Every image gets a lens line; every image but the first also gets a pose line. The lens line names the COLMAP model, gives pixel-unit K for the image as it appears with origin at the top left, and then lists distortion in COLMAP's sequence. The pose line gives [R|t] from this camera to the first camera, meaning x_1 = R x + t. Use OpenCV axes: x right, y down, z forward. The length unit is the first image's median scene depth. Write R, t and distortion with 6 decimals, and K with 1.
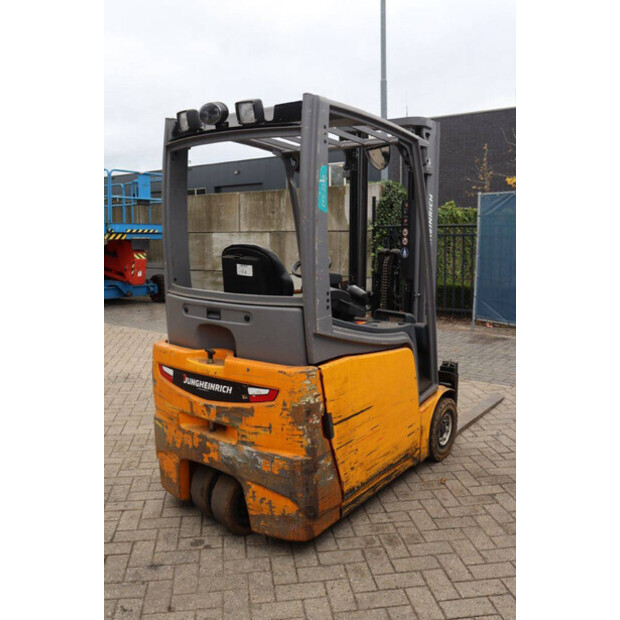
lens RADIAL K [[566.2, 0, 308.2], [0, 566.2, 309.5], [0, 0, 1]] dist [-0.083030, 0.000000]
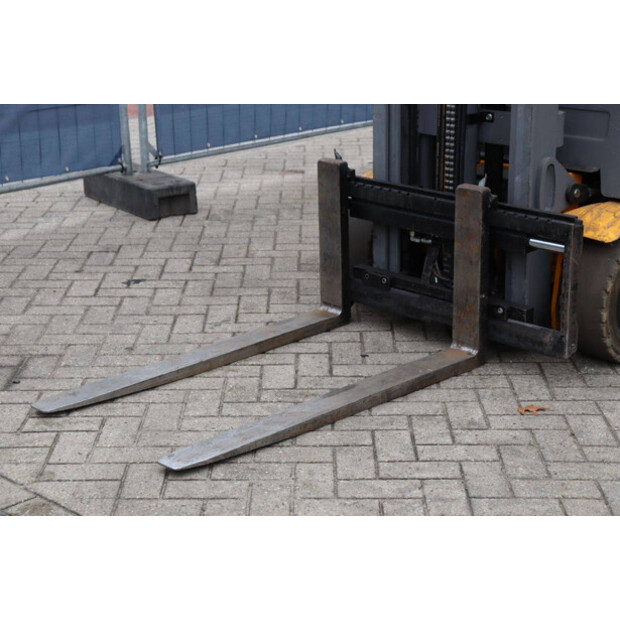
lens RADIAL K [[1347.4, 0, 313.9], [0, 1347.4, 293.7], [0, 0, 1]] dist [0.359639, 0.000000]
pose [[-0.989818, -0.029674, 0.139211, 0.165101], [0.032812, 0.904120, 0.426017, -0.445450], [-0.138505, 0.426247, -0.893940, 3.173478]]
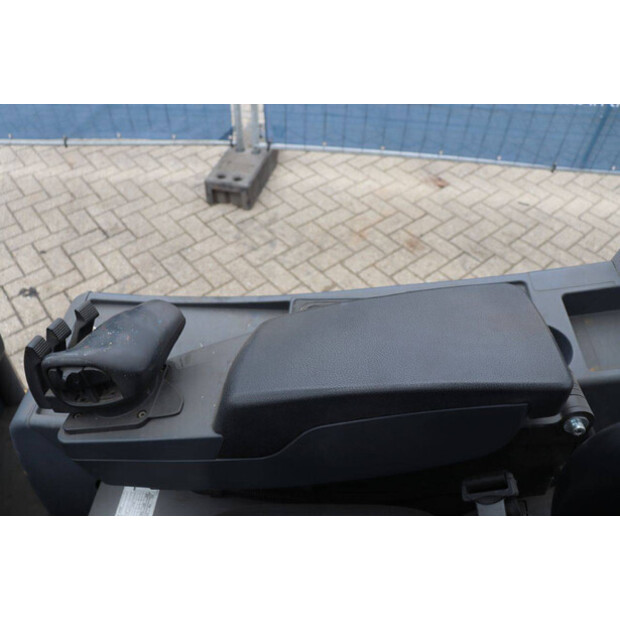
lens RADIAL K [[503.0, 0, 307.3], [0, 503.0, 307.1], [0, 0, 1]] dist [-0.103911, 0.029410]
pose [[-0.520868, -0.629841, 0.576192, -0.054223], [0.121731, 0.613283, 0.780427, -0.208164], [-0.844913, 0.476639, -0.242768, 1.222184]]
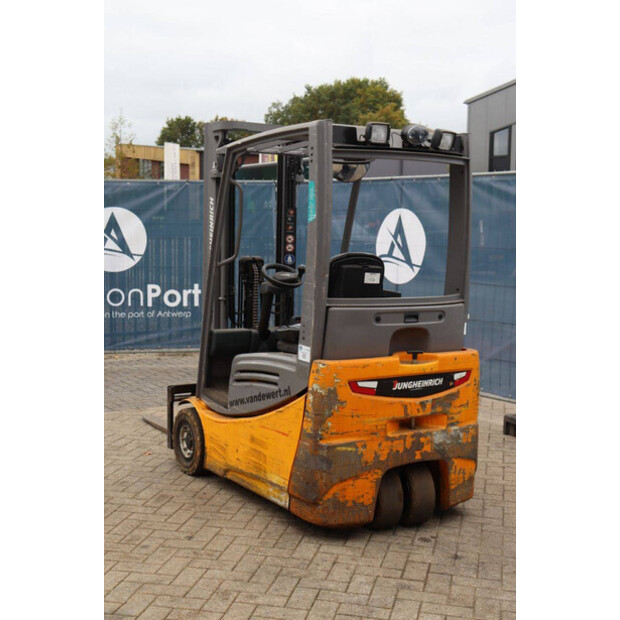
lens RADIAL K [[900.8, 0, 306.0], [0, 900.8, 307.2], [0, 0, 1]] dist [0.073209, 0.000000]
pose [[0.359142, -0.077726, 0.930041, -1.892514], [0.119545, 0.992148, 0.036754, -0.102539], [-0.925595, 0.097982, 0.365614, 0.569457]]
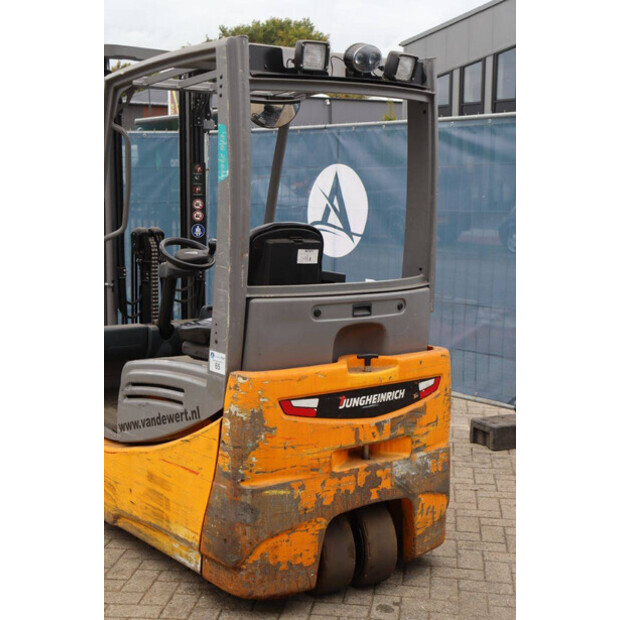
lens RADIAL K [[990.8, 0, 303.8], [0, 990.8, 309.6], [0, 0, 1]] dist [0.141024, 0.000000]
pose [[0.284927, -0.115335, 0.951585, -1.568404], [0.135956, 0.987561, 0.078987, -0.117625], [-0.948858, 0.106868, 0.297064, 0.679265]]
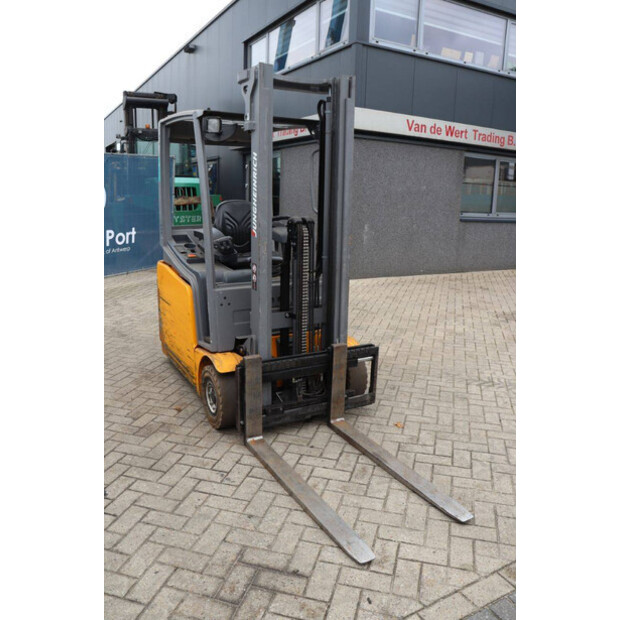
lens RADIAL K [[503.0, 0, 311.8], [0, 503.0, 311.8], [0, 0, 1]] dist [-0.103911, 0.029410]
pose [[-0.396793, 0.196785, -0.896566, 1.325860], [-0.160264, 0.946894, 0.278759, -0.286445], [0.903809, 0.254297, -0.344183, 2.021255]]
